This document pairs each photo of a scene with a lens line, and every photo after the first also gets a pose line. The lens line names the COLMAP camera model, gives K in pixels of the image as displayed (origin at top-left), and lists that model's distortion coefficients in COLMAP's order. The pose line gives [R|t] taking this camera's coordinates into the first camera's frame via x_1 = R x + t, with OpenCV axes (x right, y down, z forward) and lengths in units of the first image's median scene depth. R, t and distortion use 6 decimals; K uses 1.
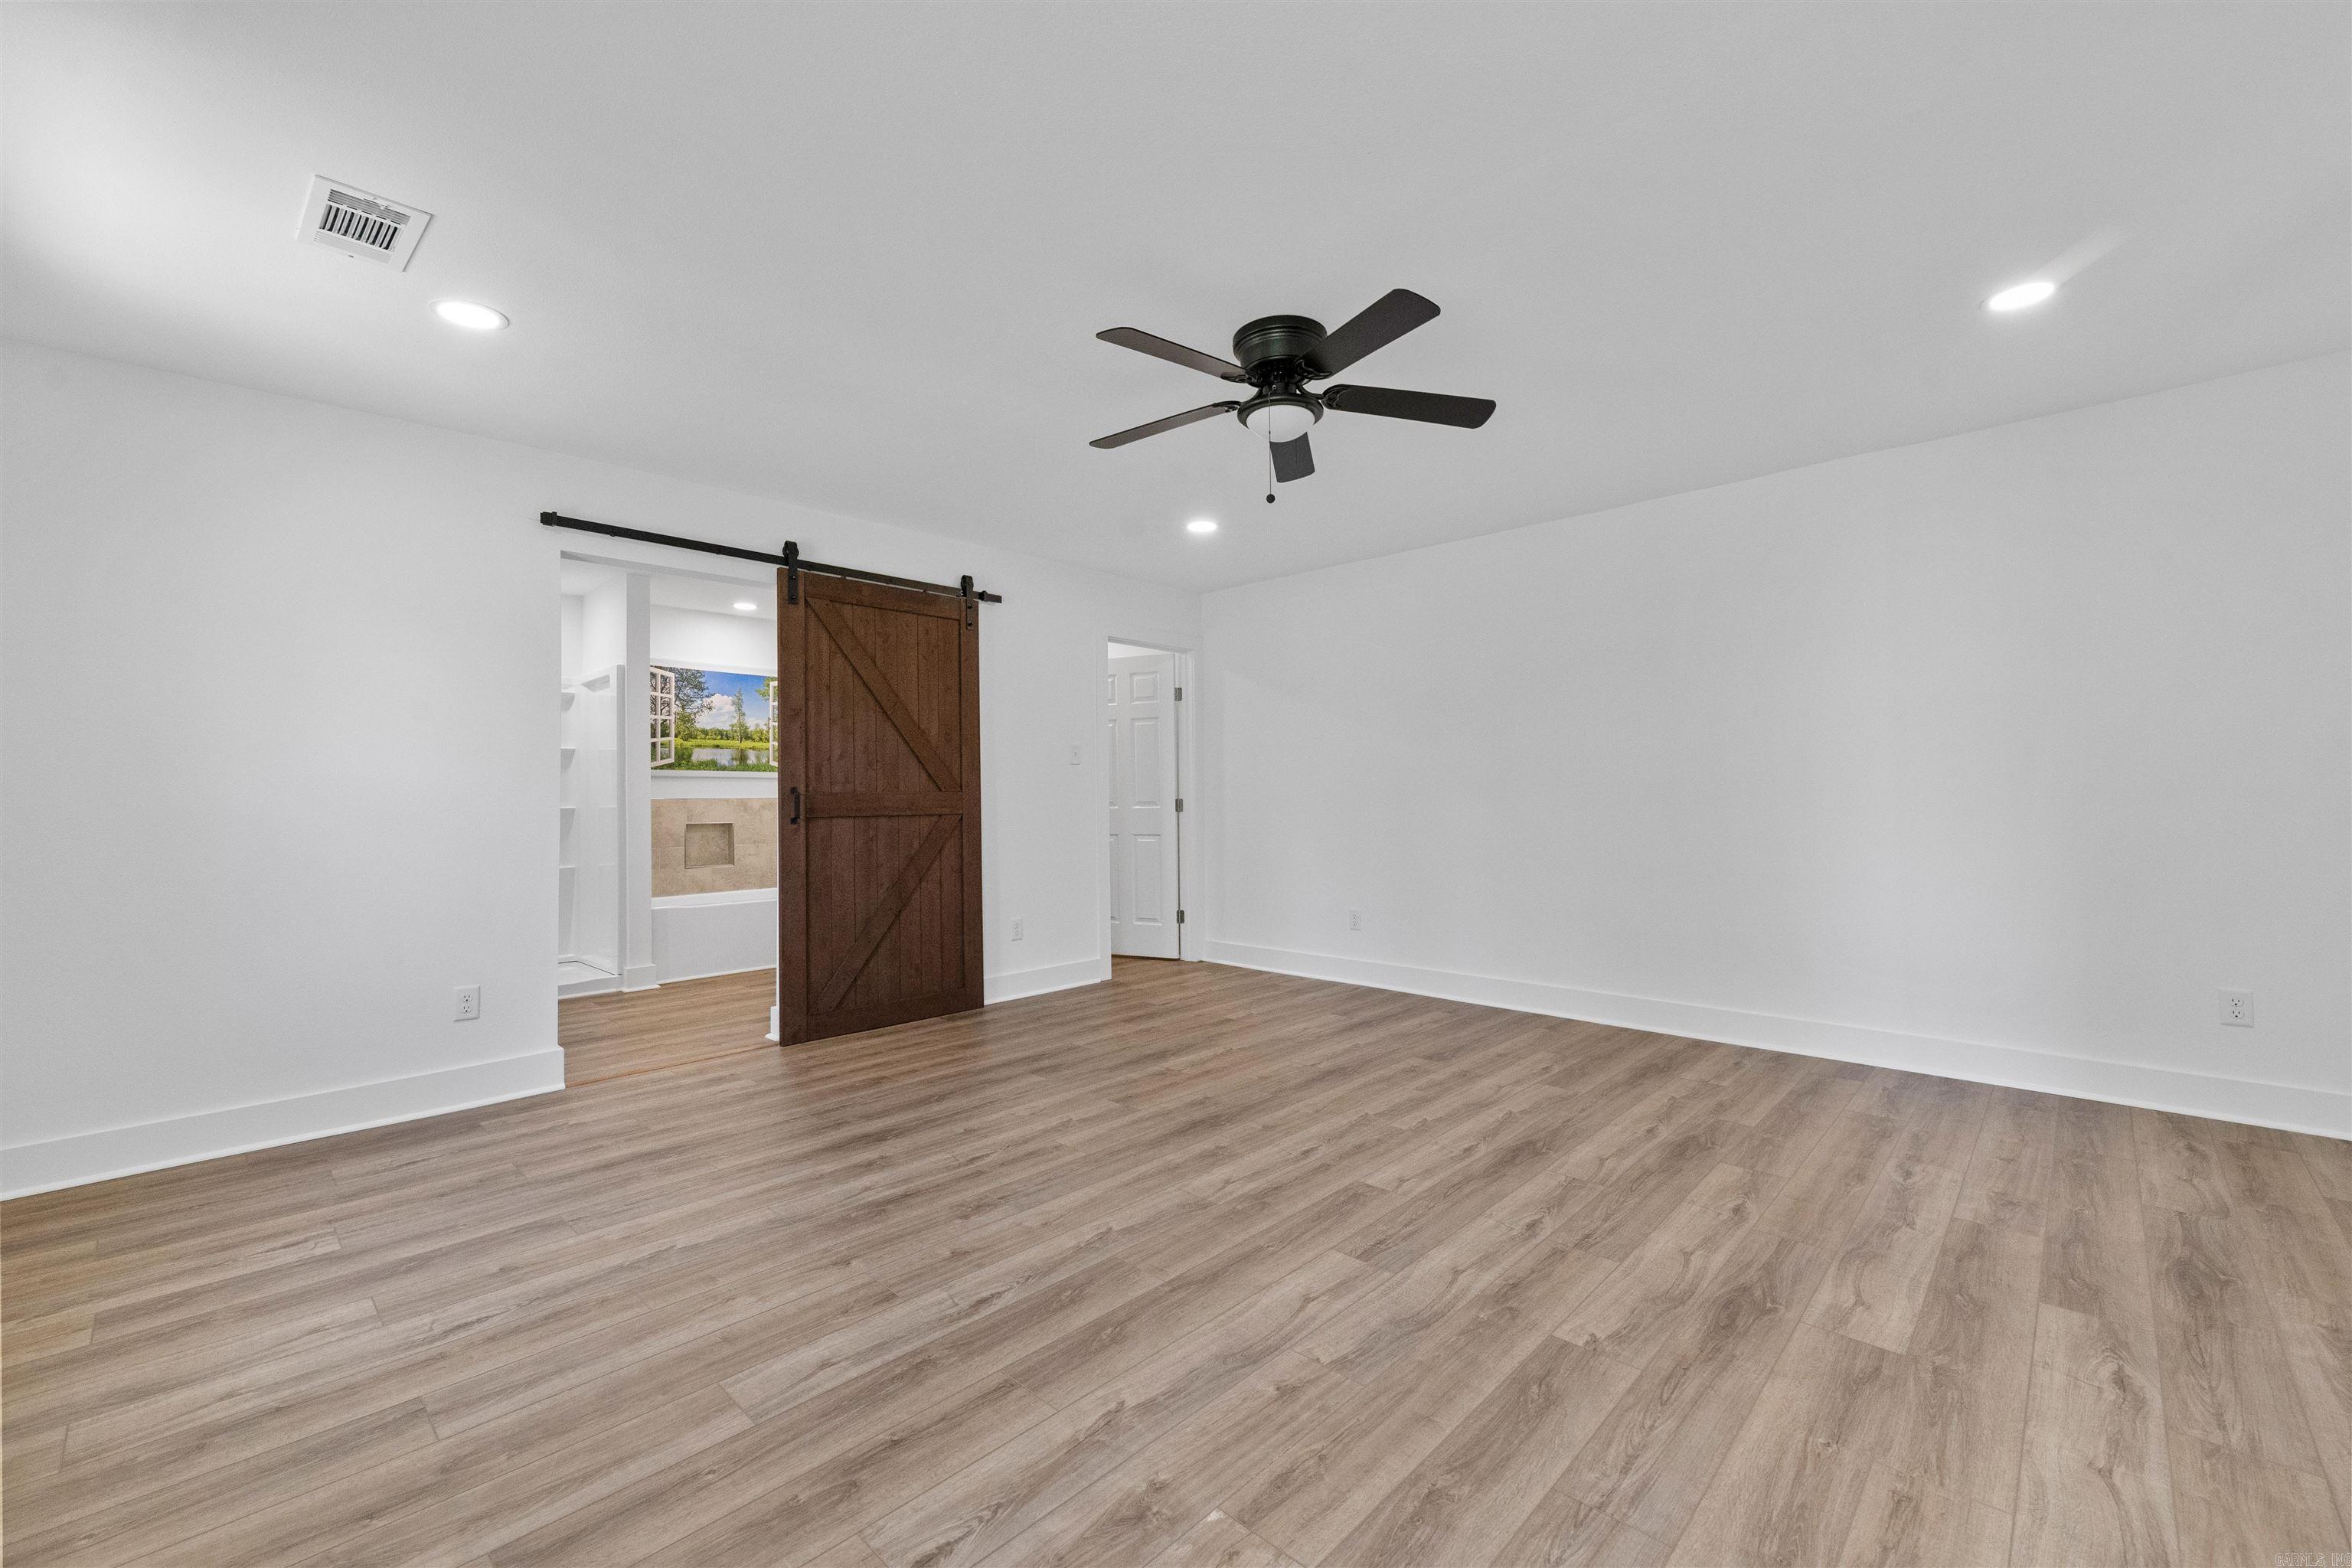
lens RADIAL K [[989.1, 0, 1184.0], [0, 989.1, 798.3], [0, 0, 1]] dist [0.004457, 0.000018]
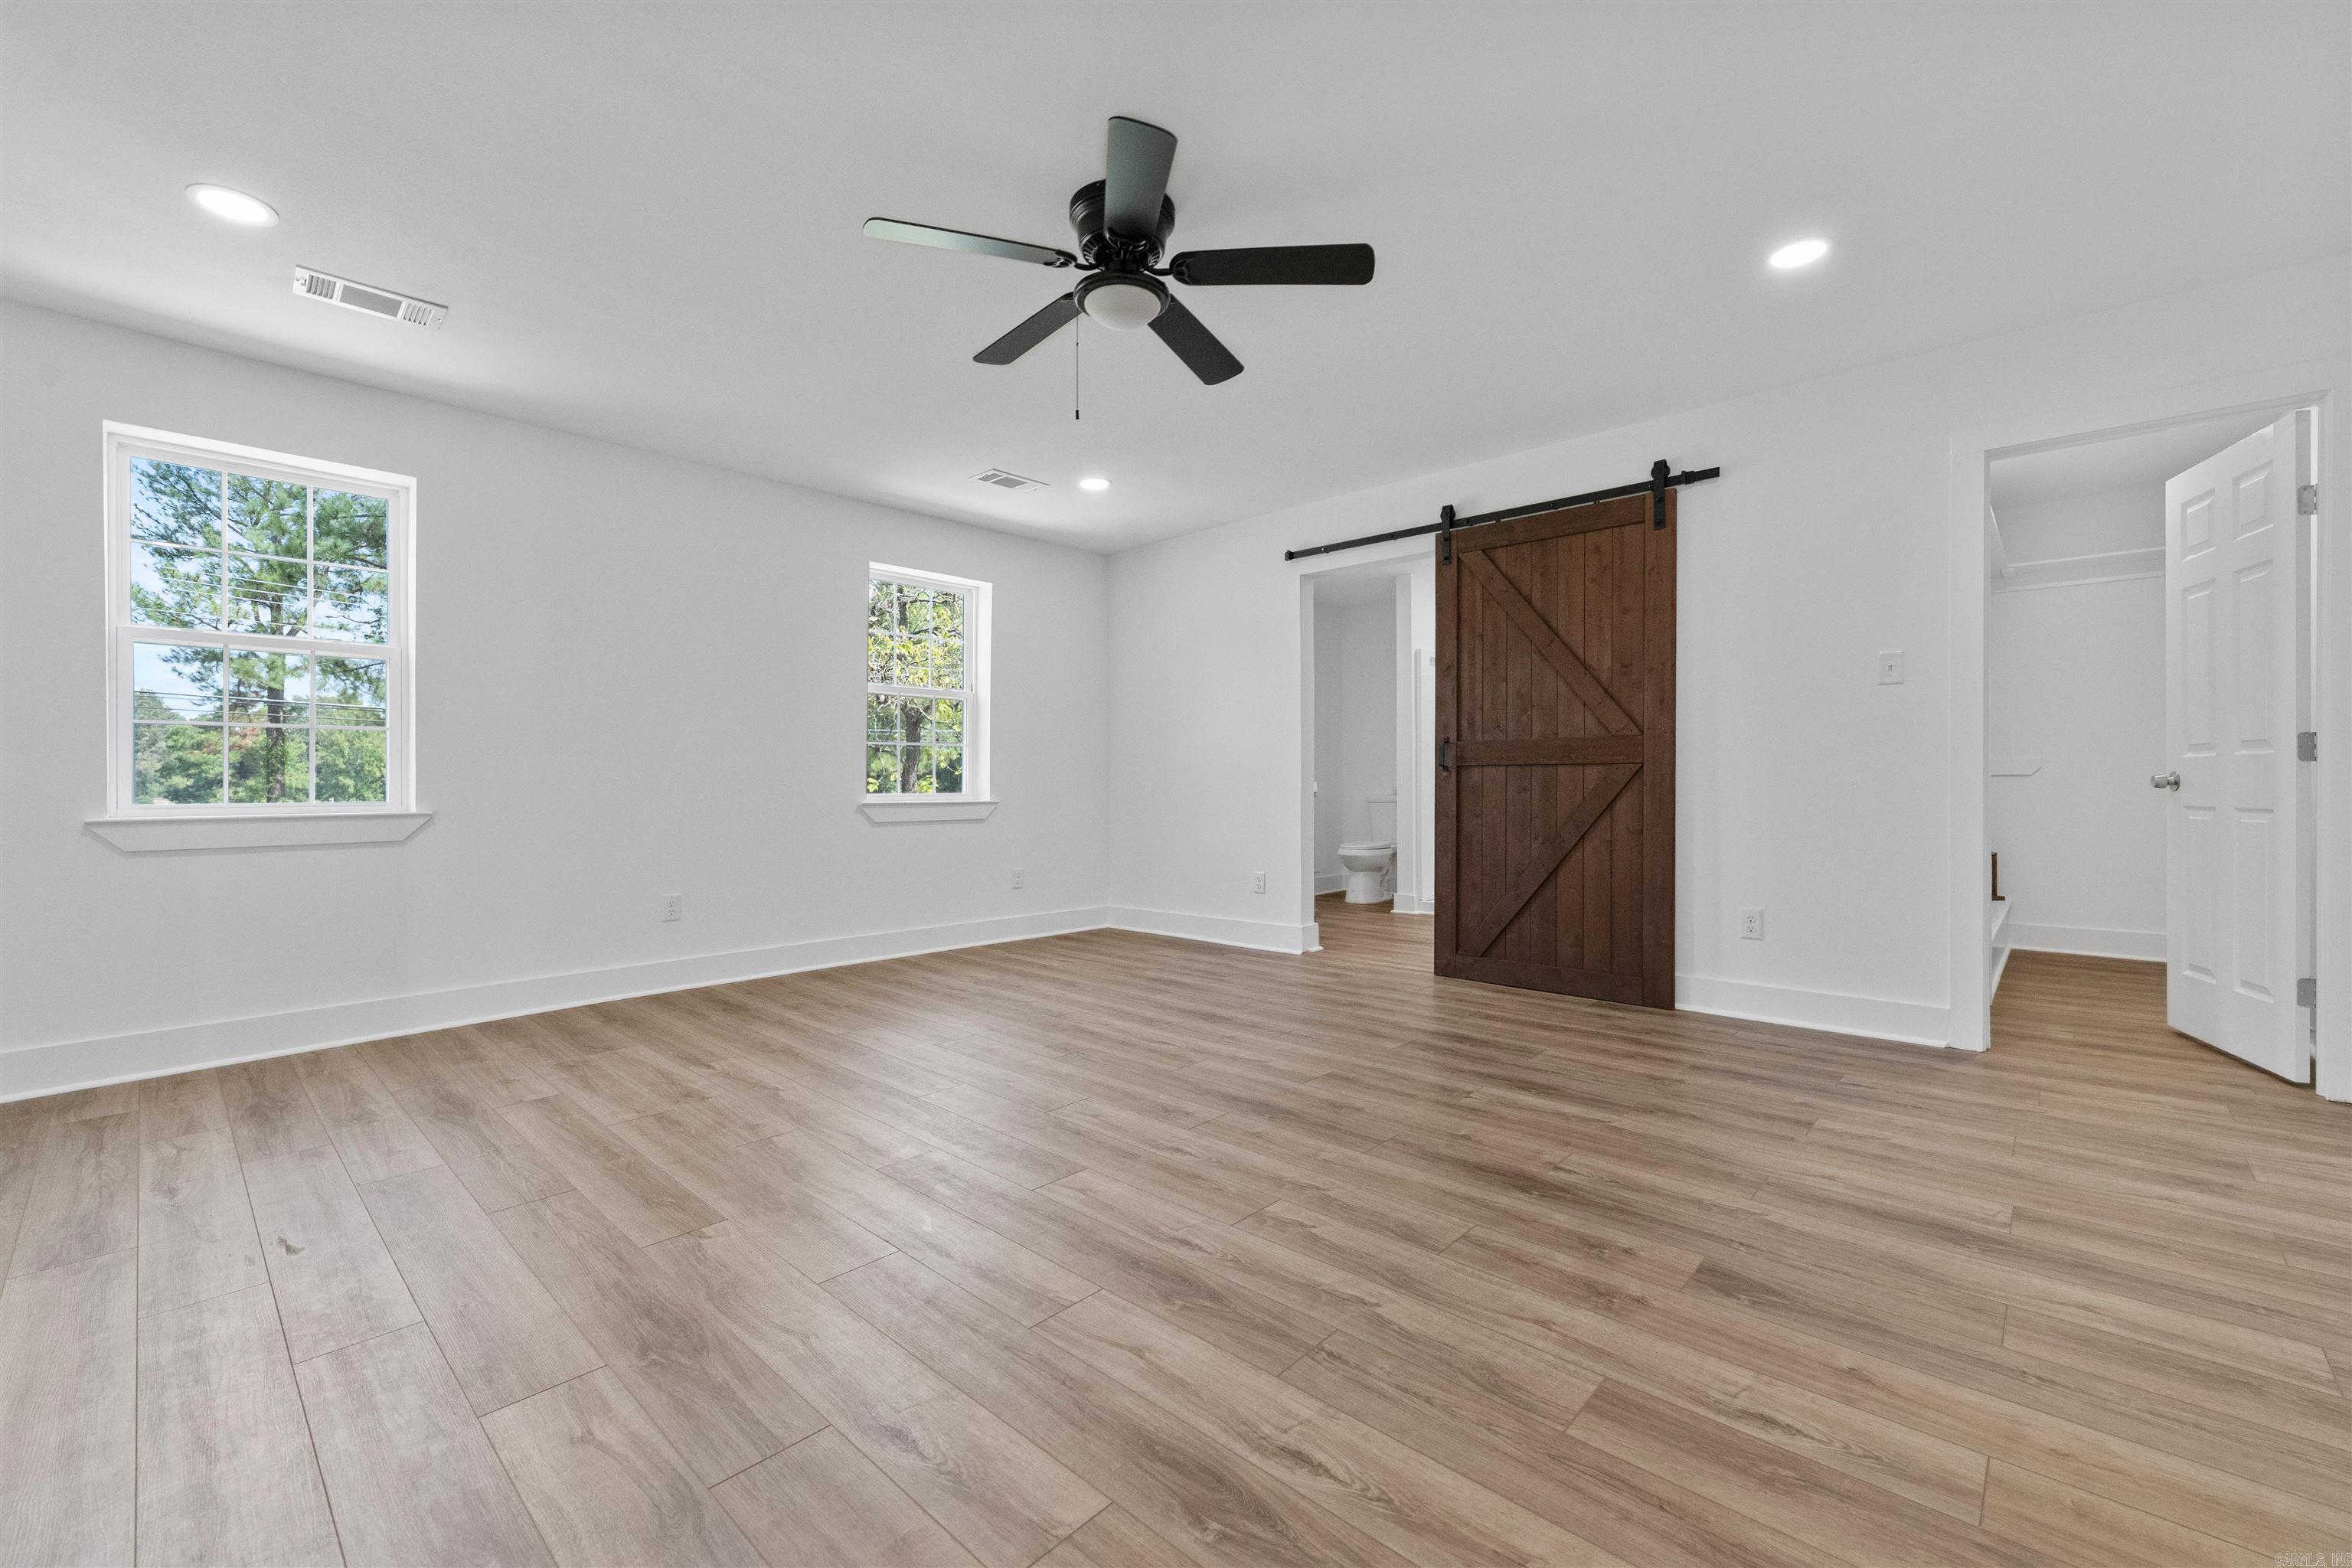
lens RADIAL K [[946.0, 0, 1118.5], [0, 946.0, 800.9], [0, 0, 1]] dist [0.000964, 0.000052]
pose [[-0.028759, 0.031949, -0.999076, 0.697183], [0.001228, 0.999489, 0.031926, 0.026978], [0.999586, -0.000309, -0.028784, 0.738839]]
